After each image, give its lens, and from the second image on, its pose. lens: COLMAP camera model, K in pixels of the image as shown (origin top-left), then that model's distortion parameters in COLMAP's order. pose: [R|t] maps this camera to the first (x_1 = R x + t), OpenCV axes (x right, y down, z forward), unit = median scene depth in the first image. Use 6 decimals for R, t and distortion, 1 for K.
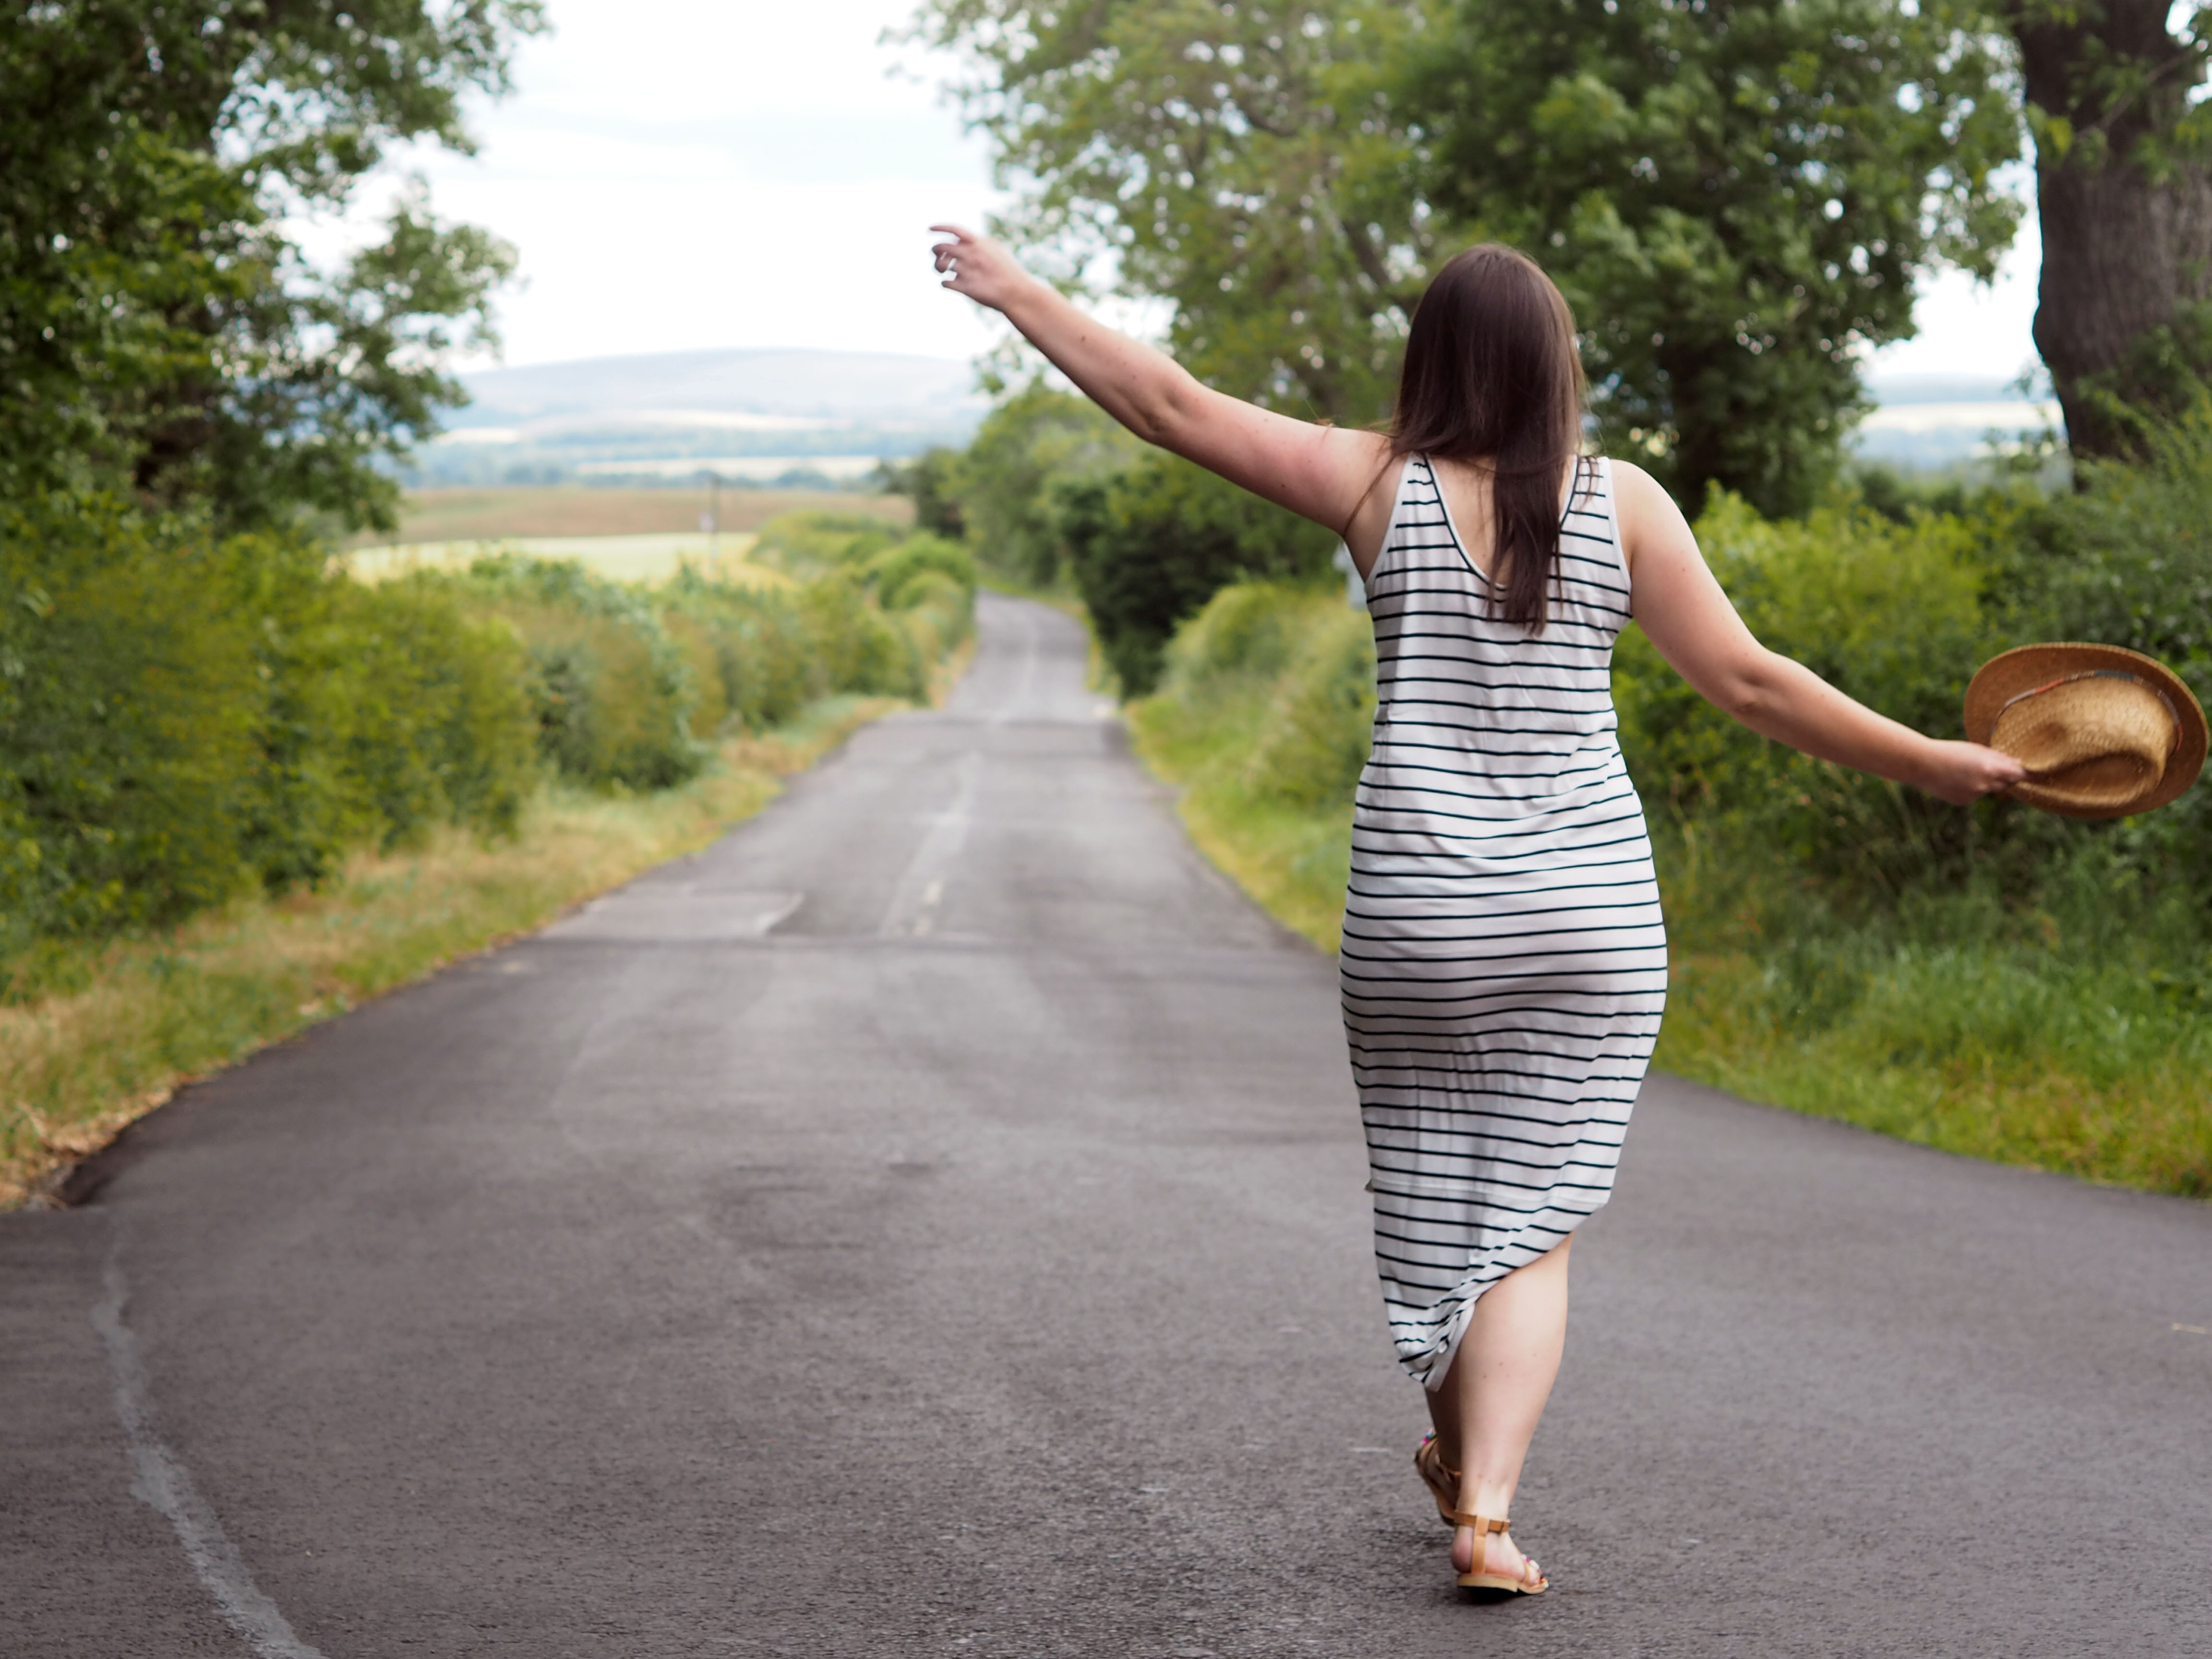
lens RADIAL K [[6529.9, 0, 860.7], [0, 6529.9, 984.2], [0, 0, 1]] dist [0.403086, 0.426043]
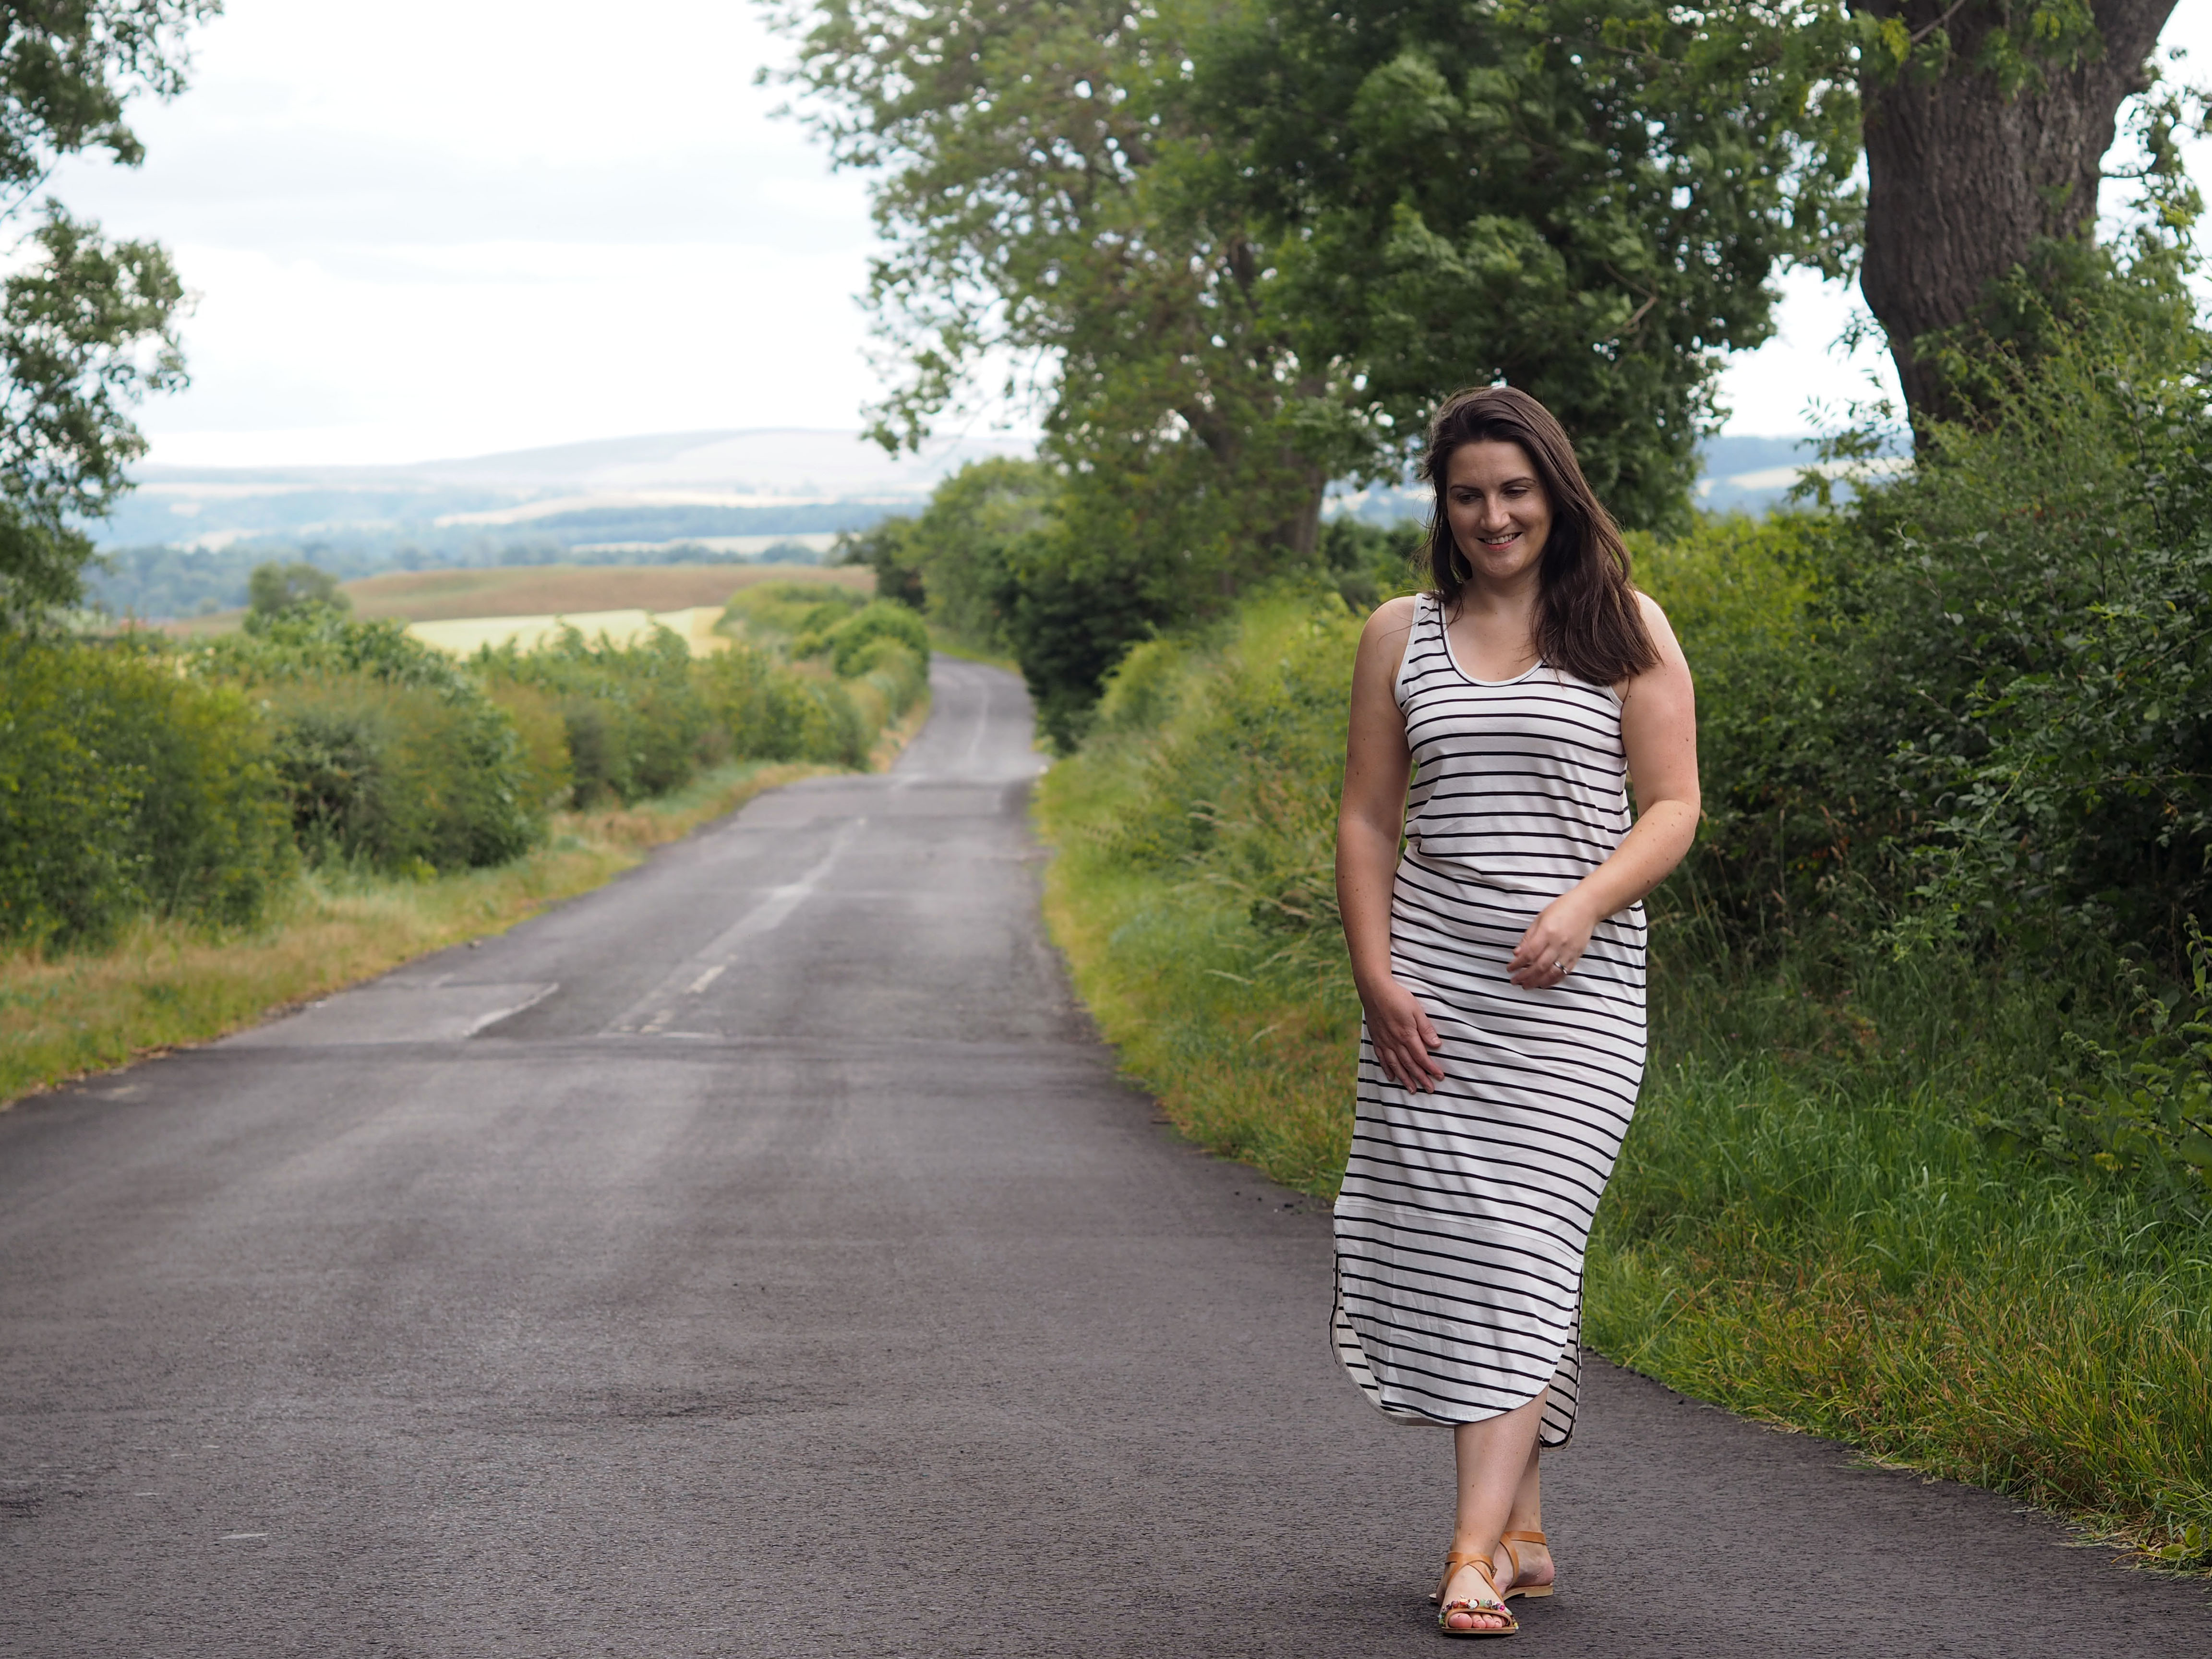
lens RADIAL K [[5748.0, 0, 981.5], [0, 5748.0, 832.3], [0, 0, 1]] dist [0.557645, -0.045622]
pose [[0.999743, -0.022421, -0.003298, 0.049498], [0.022305, 0.999246, -0.031770, -0.007916], [0.004008, 0.031688, 0.999490, 0.200623]]
